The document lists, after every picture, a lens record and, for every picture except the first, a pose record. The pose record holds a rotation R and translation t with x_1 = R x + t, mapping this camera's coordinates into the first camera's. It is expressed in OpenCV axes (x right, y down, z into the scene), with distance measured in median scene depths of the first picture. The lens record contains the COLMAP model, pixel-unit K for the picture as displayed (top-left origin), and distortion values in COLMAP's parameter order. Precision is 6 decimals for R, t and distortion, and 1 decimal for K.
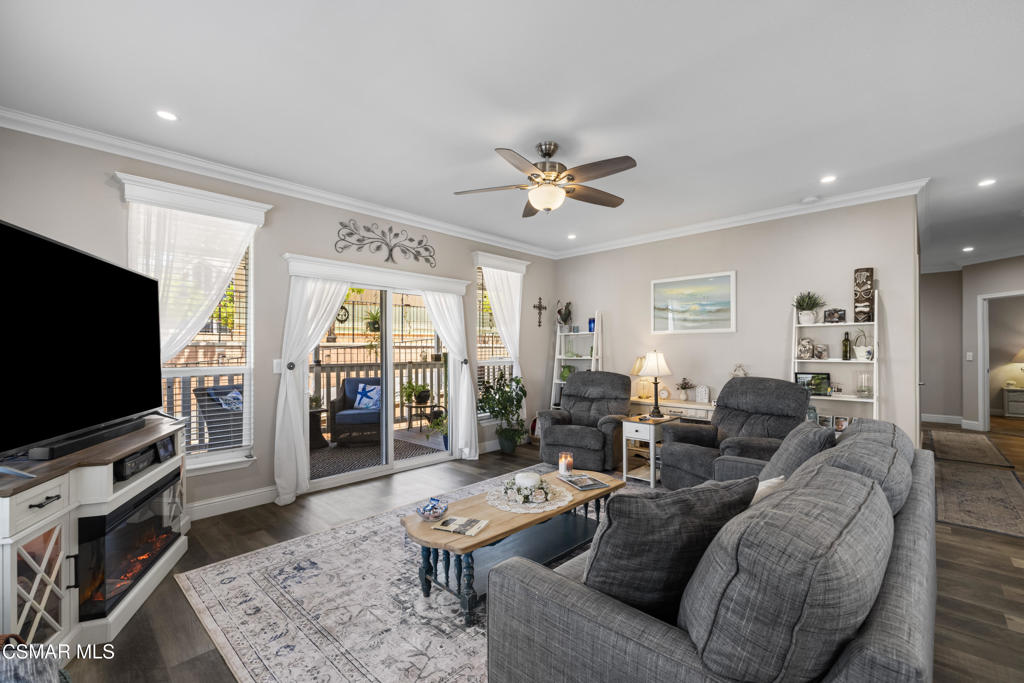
lens RADIAL K [[439.1, 0, 508.4], [0, 439.1, 345.1], [0, 0, 1]] dist [0.000393, -0.000008]
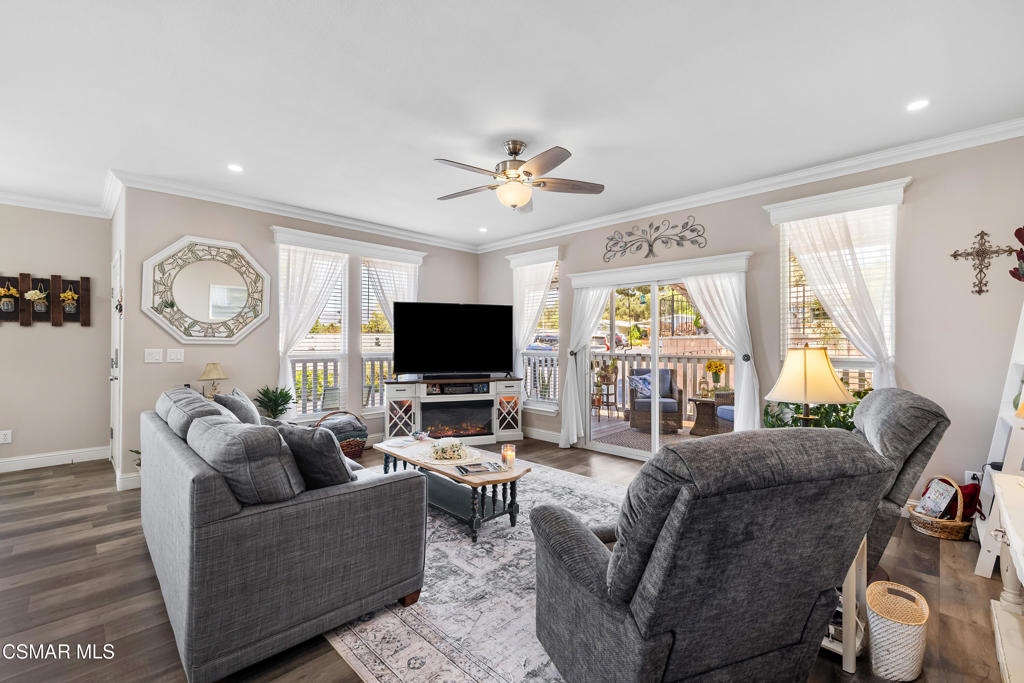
lens RADIAL K [[433.3, 0, 512.4], [0, 433.3, 336.5], [0, 0, 1]] dist [0.000633, 0.000216]
pose [[-0.020613, -0.009527, -0.999742, 0.758686], [0.010156, 0.999901, -0.009738, 0.004355], [0.999736, -0.010354, -0.020514, 0.697676]]
